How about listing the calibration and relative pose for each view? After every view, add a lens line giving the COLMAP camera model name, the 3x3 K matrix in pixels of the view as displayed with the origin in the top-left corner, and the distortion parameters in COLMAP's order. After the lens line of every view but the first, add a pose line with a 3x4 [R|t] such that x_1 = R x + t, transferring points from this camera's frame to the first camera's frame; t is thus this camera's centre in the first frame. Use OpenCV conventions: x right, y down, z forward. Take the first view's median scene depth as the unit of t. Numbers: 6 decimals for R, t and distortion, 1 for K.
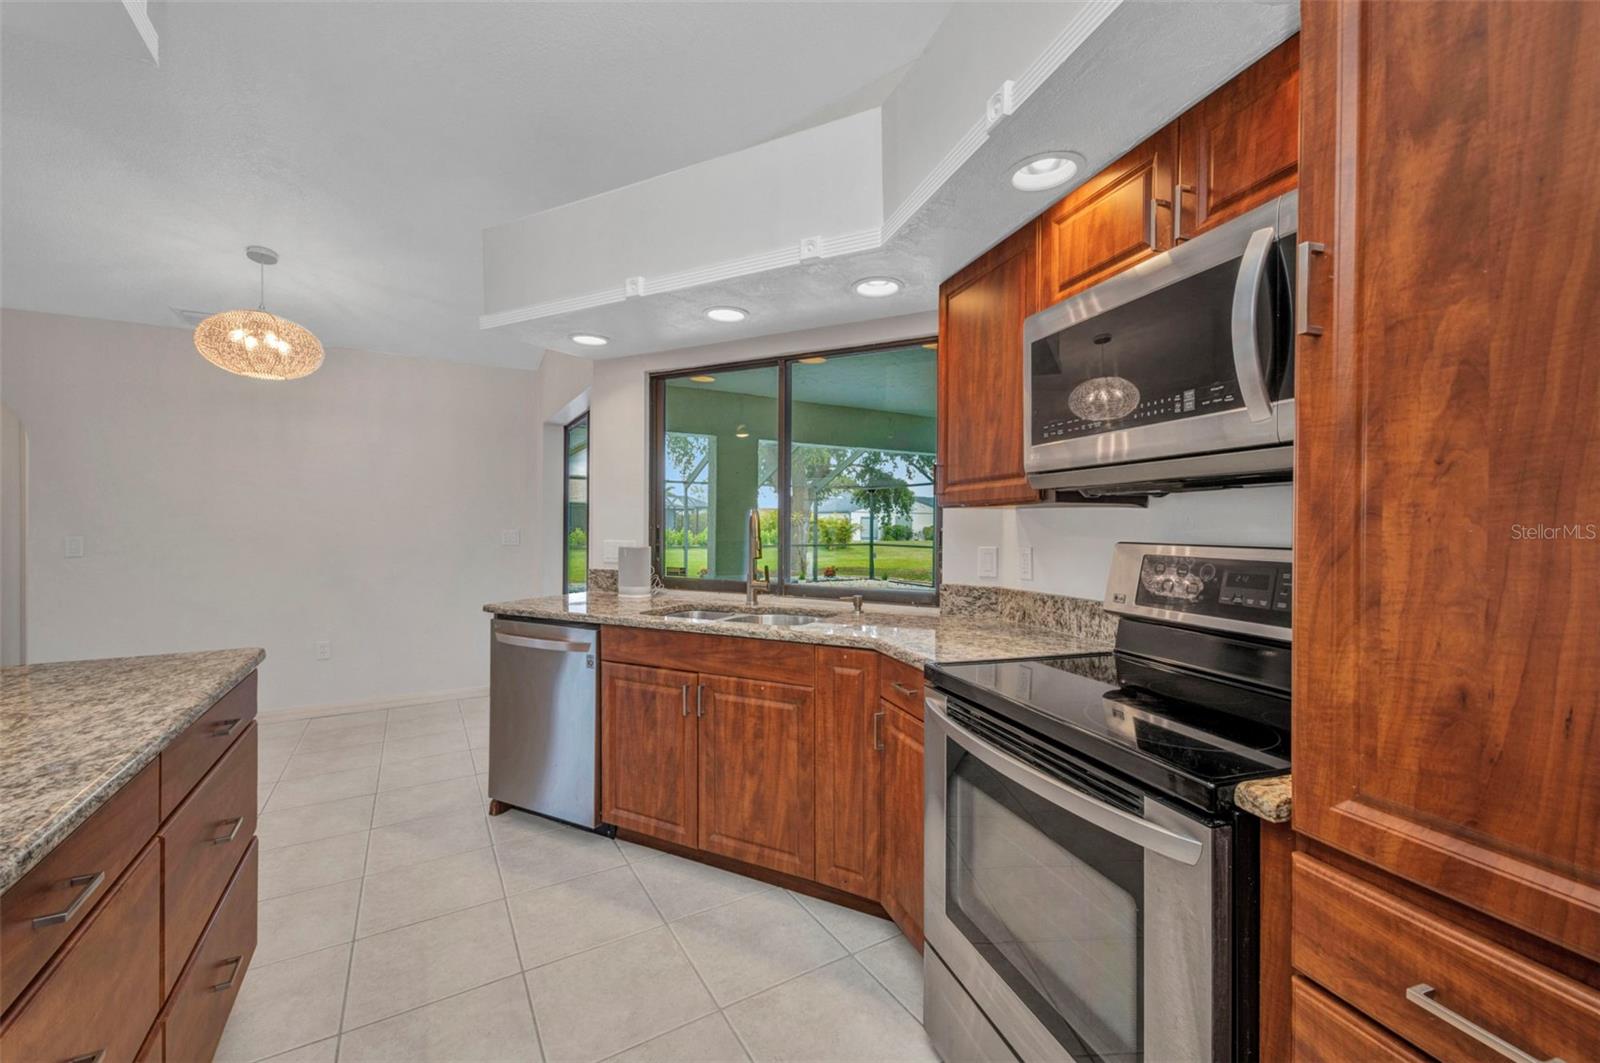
lens RADIAL K [[643.7, 0, 802.9], [0, 643.7, 530.6], [0, 0, 1]] dist [0.013225, -0.004828]
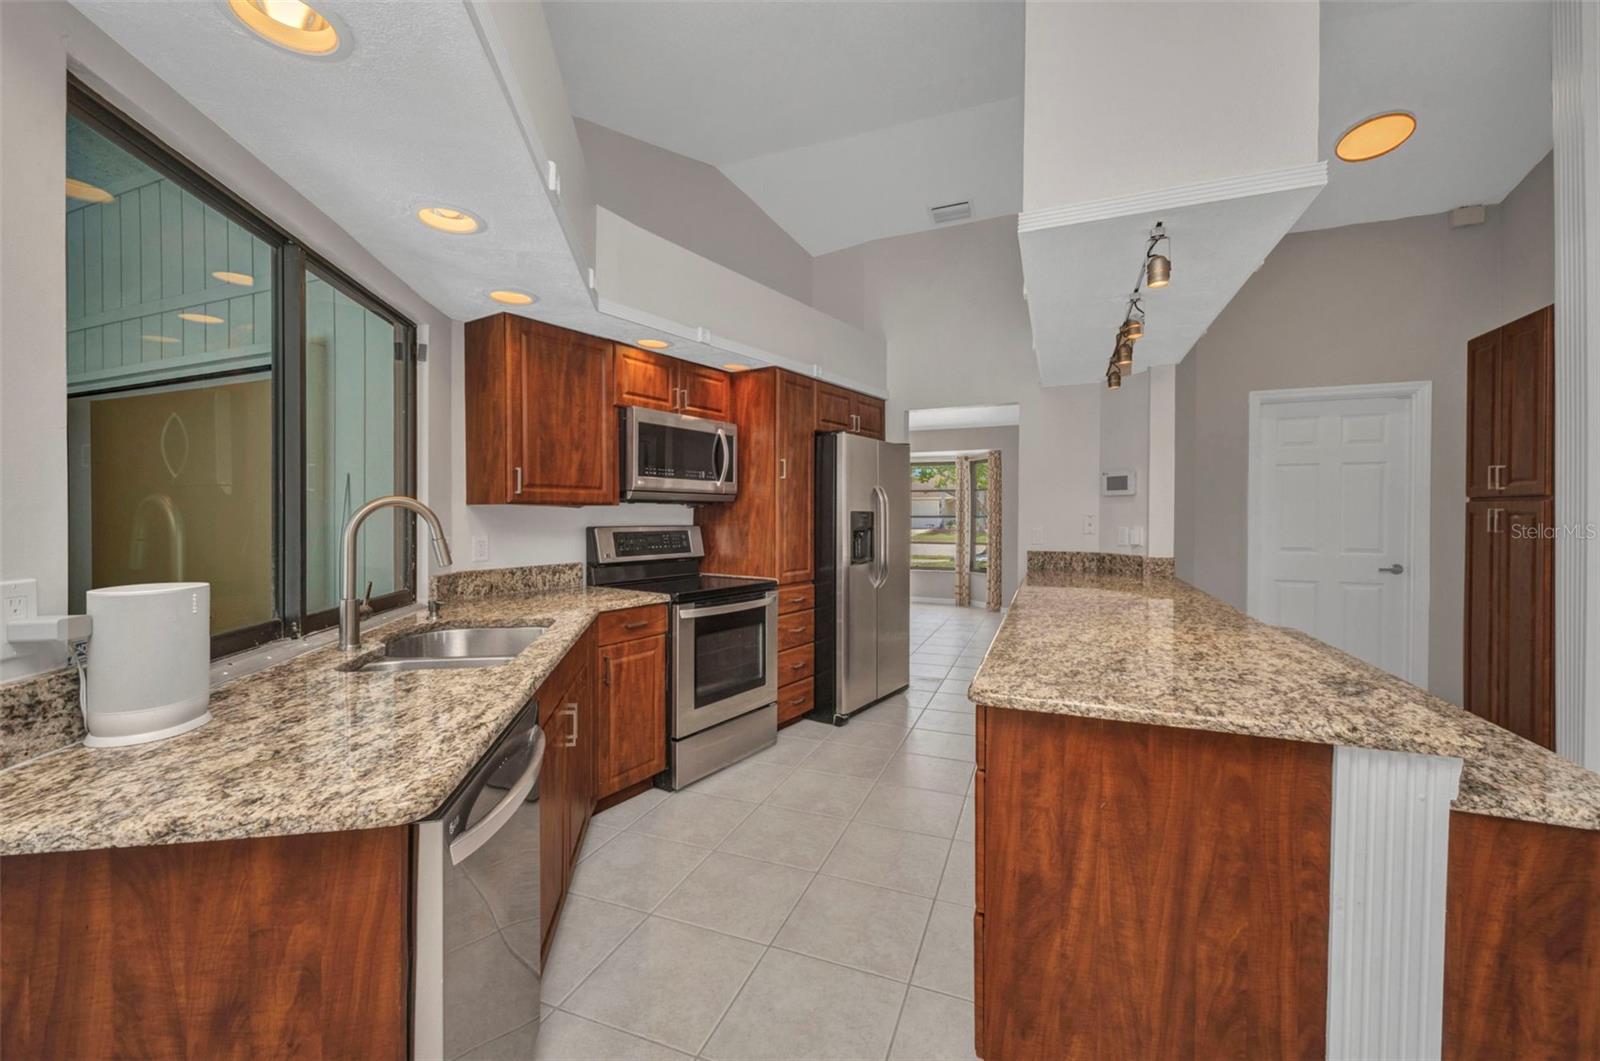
lens RADIAL K [[642.1, 0, 798.3], [0, 642.1, 522.8], [0, 0, 1]] dist [0.013949, -0.004874]
pose [[-0.603362, -0.011314, 0.797387, -1.068680], [0.004047, 0.999843, 0.017249, -0.018814], [-0.797457, 0.013635, -0.603221, 1.314371]]
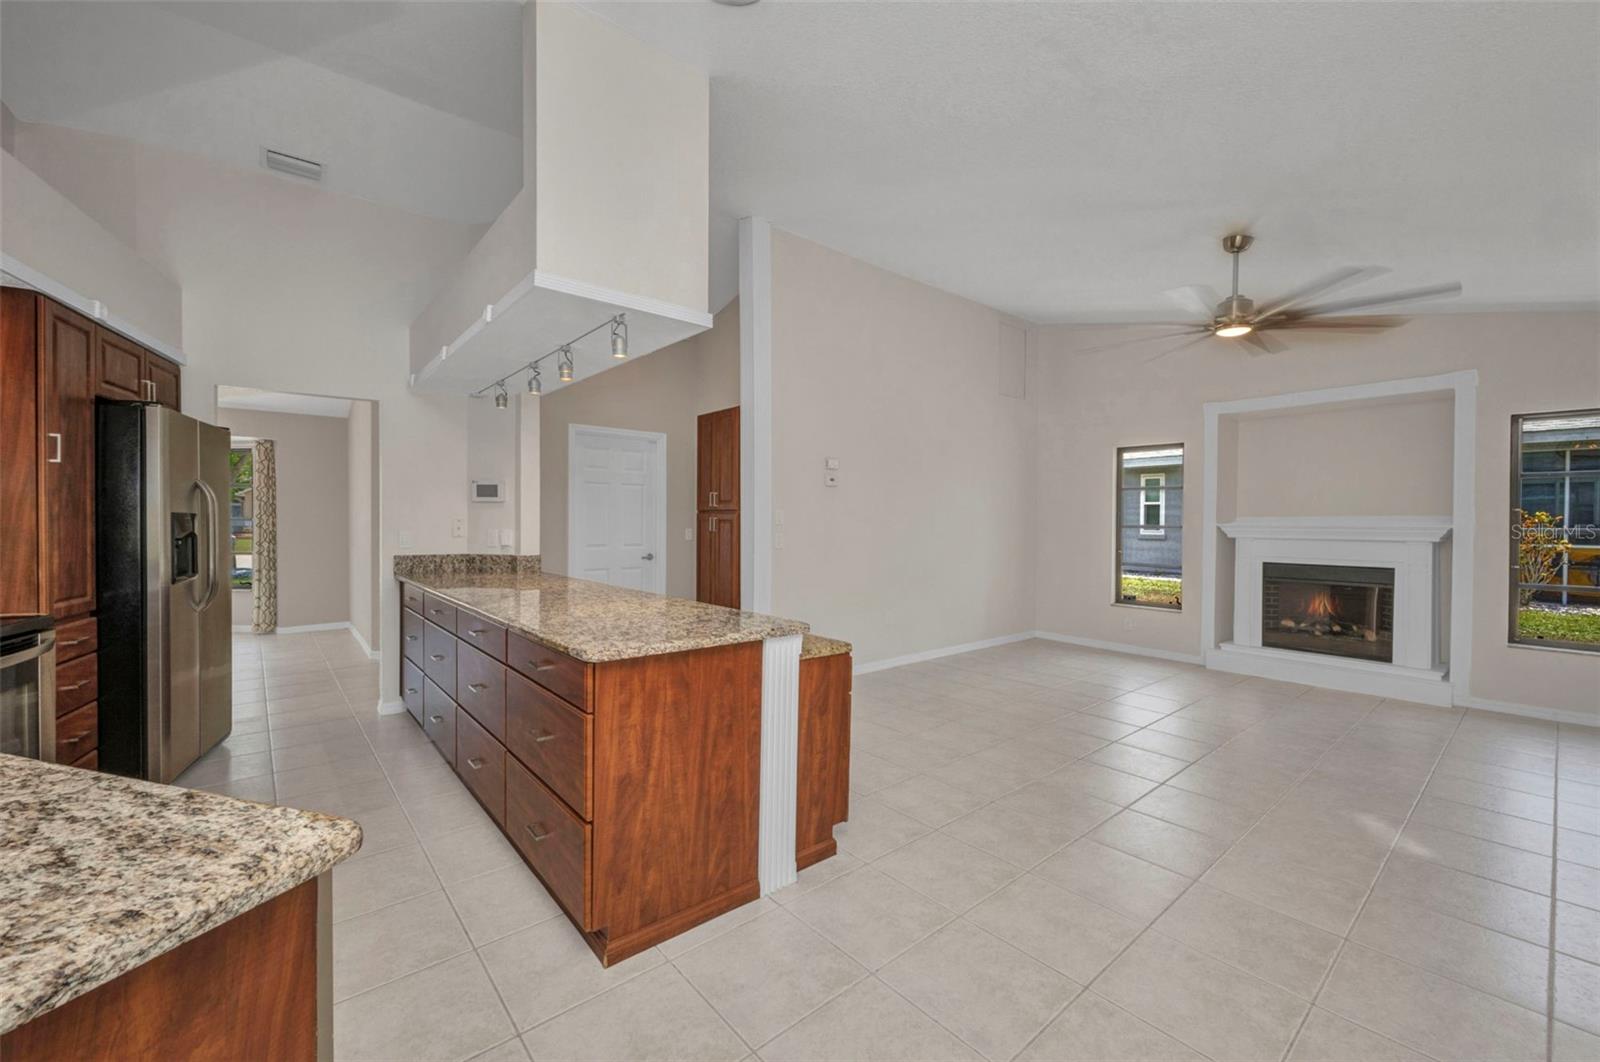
lens RADIAL K [[643.7, 0, 802.9], [0, 643.7, 530.1], [0, 0, 1]] dist [0.013225, -0.004828]
pose [[-0.986238, -0.006116, -0.165218, -0.809602], [-0.009614, 0.999746, 0.020382, -0.023026], [0.165052, 0.021690, -0.986046, 1.659865]]
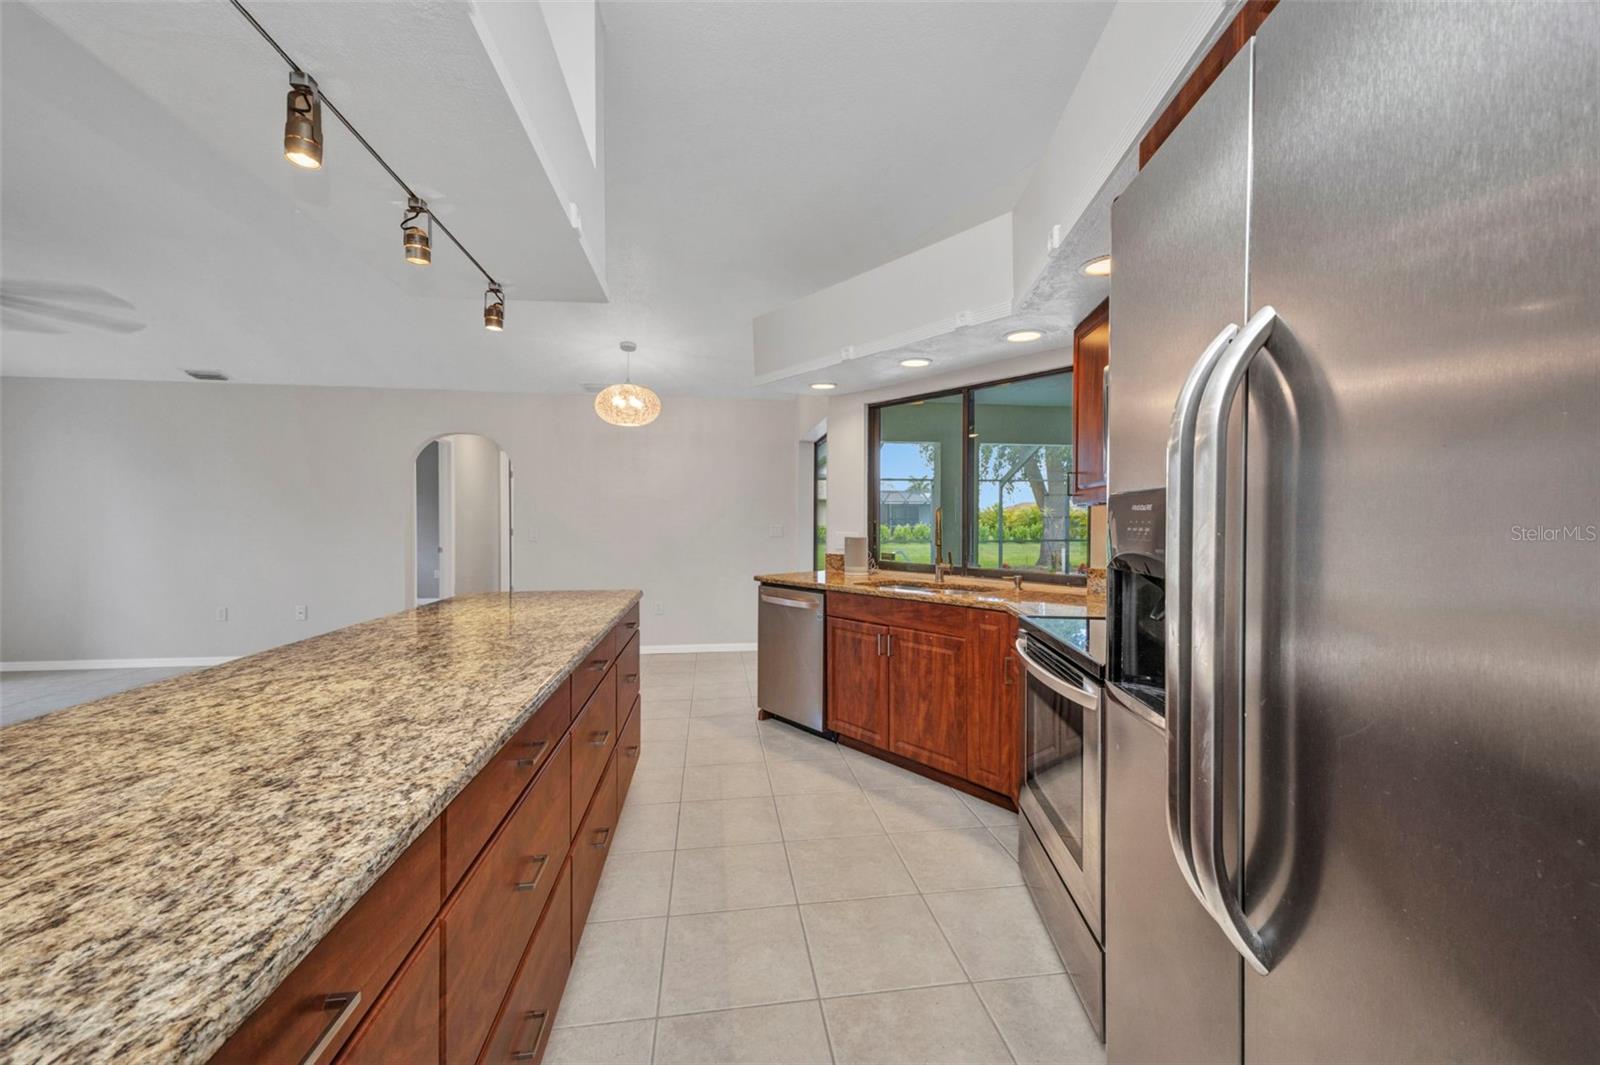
lens RADIAL K [[637.8, 0, 800.0], [0, 637.8, 532.5], [0, 0, 1]] dist [0.000243, 0.000049]
pose [[0.920060, 0.003732, -0.391760, 0.210985], [0.000550, 0.999941, 0.010818, 0.002430], [0.391778, -0.010169, 0.920004, -0.364929]]
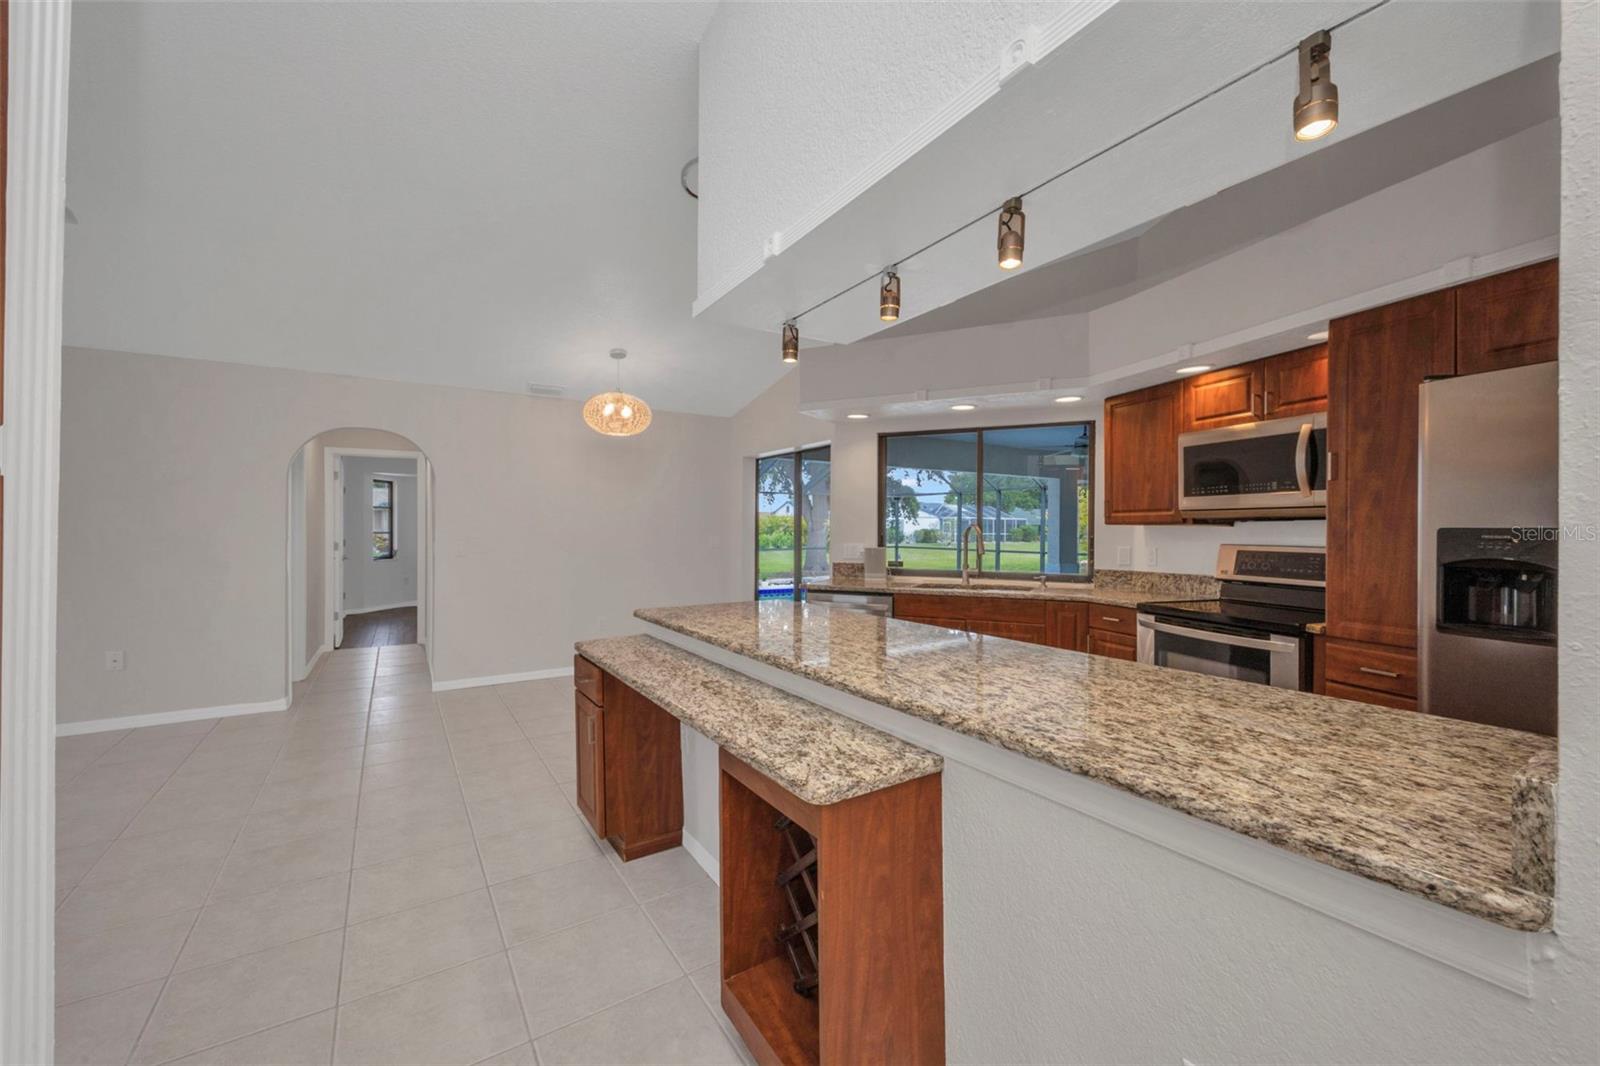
lens RADIAL K [[637.9, 0, 800.0], [0, 637.9, 533.0], [0, 0, 1]] dist [0.000675, 0.000159]
pose [[0.999677, -0.000889, 0.025391, -0.681281], [0.000908, 0.999999, -0.000757, -0.012575], [-0.025390, 0.000780, 0.999677, -0.739068]]
